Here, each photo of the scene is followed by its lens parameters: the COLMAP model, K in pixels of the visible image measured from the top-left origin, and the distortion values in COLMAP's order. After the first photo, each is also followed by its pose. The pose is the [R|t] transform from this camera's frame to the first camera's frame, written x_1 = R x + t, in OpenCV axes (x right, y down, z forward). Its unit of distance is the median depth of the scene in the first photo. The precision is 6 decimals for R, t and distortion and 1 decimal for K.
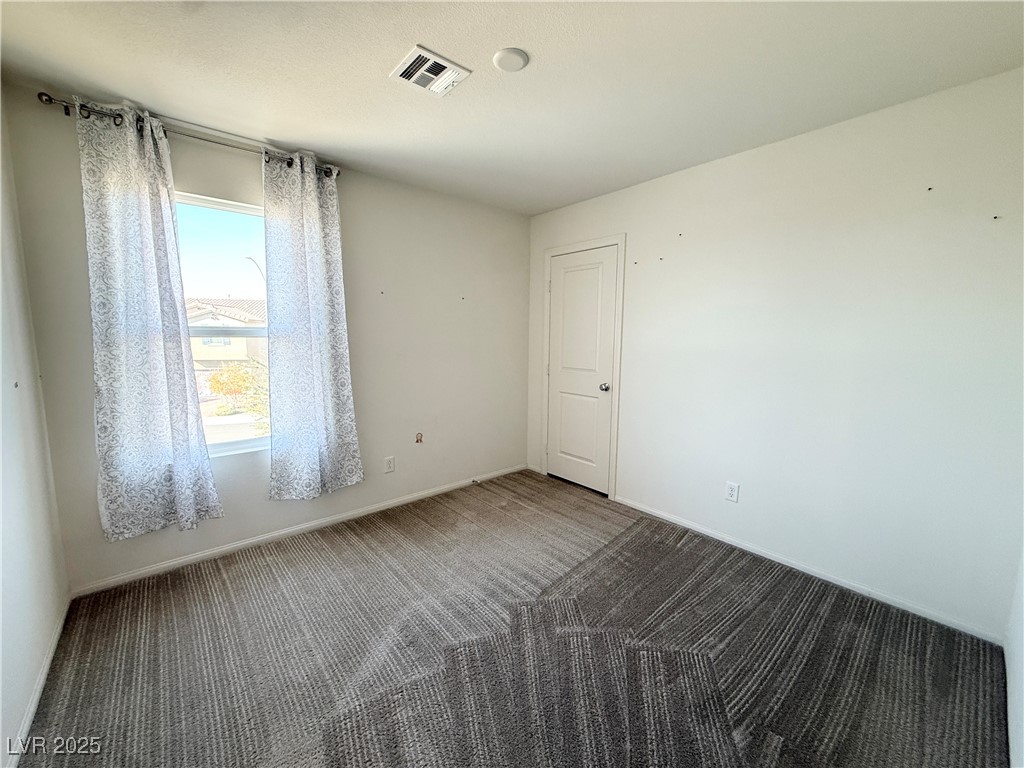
lens RADIAL K [[406.9, 0, 511.3], [0, 406.9, 383.4], [0, 0, 1]] dist [-0.001405, -0.000204]
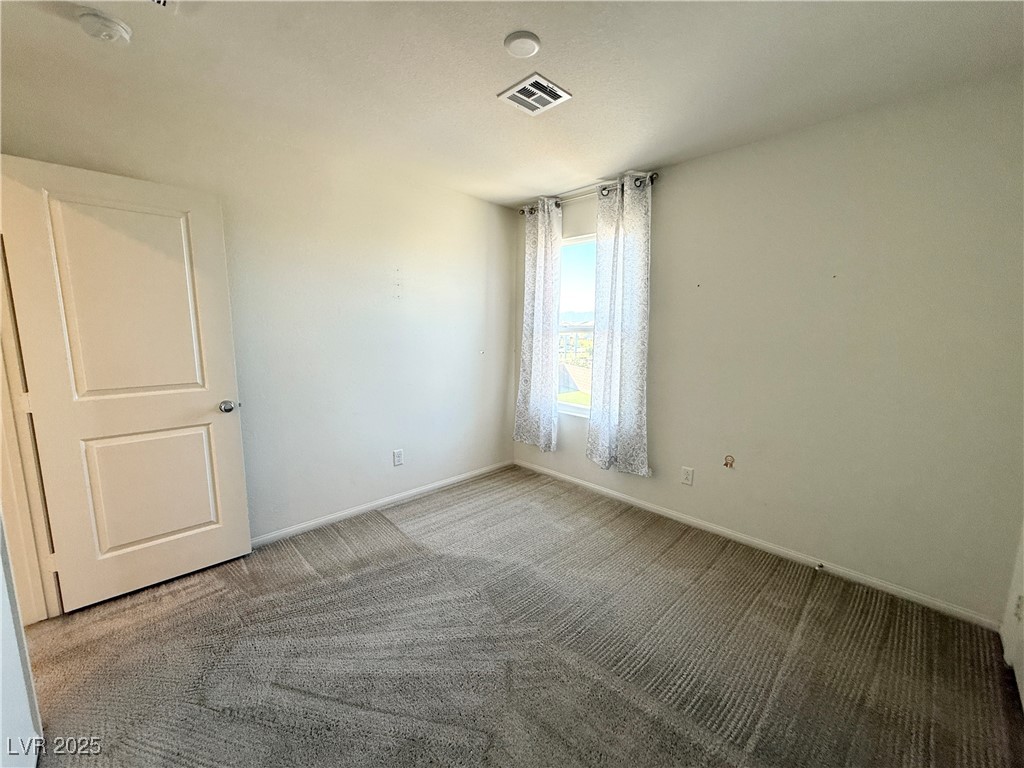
lens RADIAL K [[406.9, 0, 511.3], [0, 406.9, 383.4], [0, 0, 1]] dist [-0.001405, -0.000204]
pose [[0.058638, 0.132919, -0.989391, 0.711755], [-0.125122, 0.984259, 0.124814, -0.086671], [0.990407, 0.116476, 0.074346, 0.677829]]
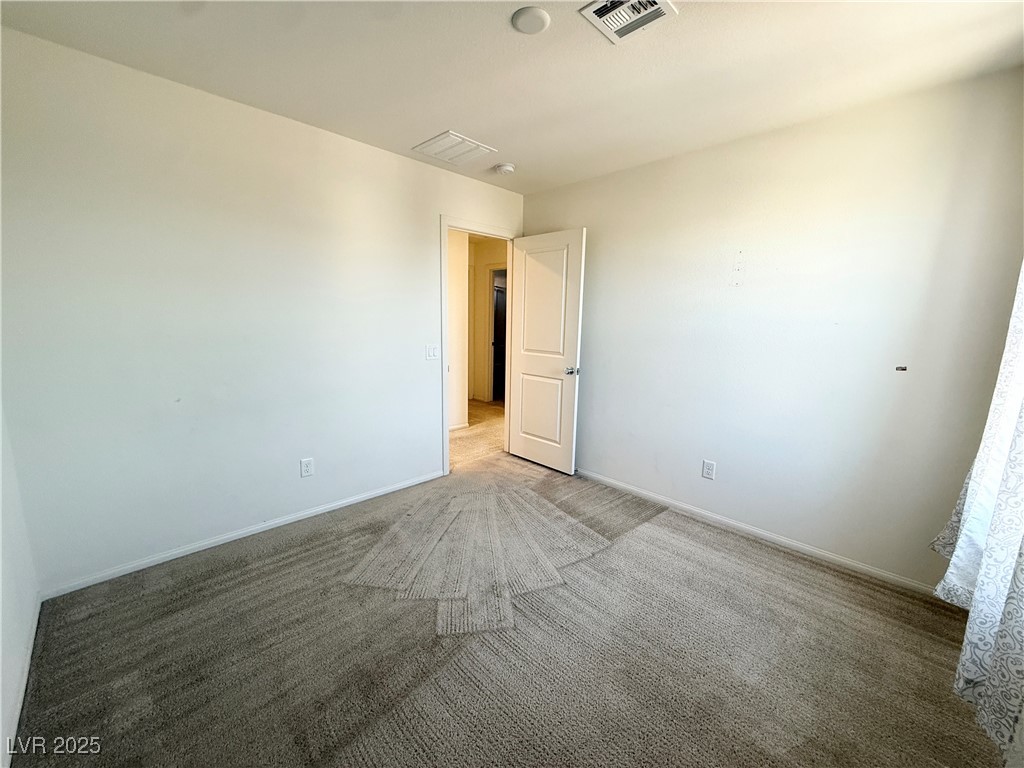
lens RADIAL K [[406.9, 0, 511.3], [0, 406.9, 383.4], [0, 0, 1]] dist [-0.001405, -0.000204]
pose [[-0.995984, -0.014784, -0.088299, 0.088577], [-0.039520, 0.957583, 0.285436, -0.185435], [0.080334, 0.287779, -0.954322, 1.429986]]
